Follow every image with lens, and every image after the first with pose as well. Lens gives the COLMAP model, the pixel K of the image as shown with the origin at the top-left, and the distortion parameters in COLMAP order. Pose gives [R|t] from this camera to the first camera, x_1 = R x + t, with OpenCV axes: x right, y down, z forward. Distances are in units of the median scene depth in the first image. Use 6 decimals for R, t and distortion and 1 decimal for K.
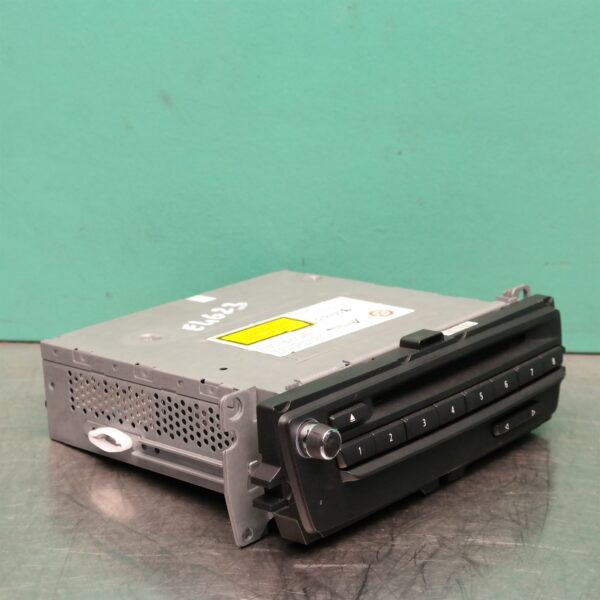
lens RADIAL K [[1362.5, 0, 288.1], [0, 1362.5, 299.8], [0, 0, 1]] dist [0.083517, 0.056688]
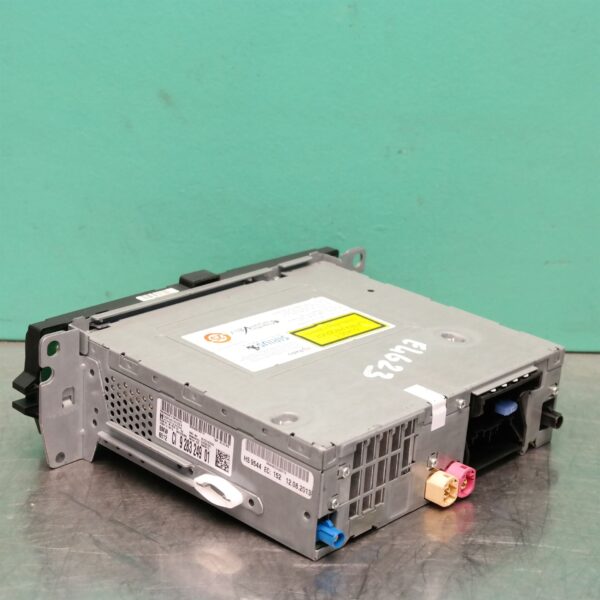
lens RADIAL K [[1362.5, 0, 288.1], [0, 1362.5, 299.8], [0, 0, 1]] dist [0.083517, 0.056688]
pose [[-0.999473, -0.029828, 0.012788, 0.008609], [-0.017319, 0.823444, 0.567134, -0.556645], [-0.027446, 0.566614, -0.823526, 1.794821]]
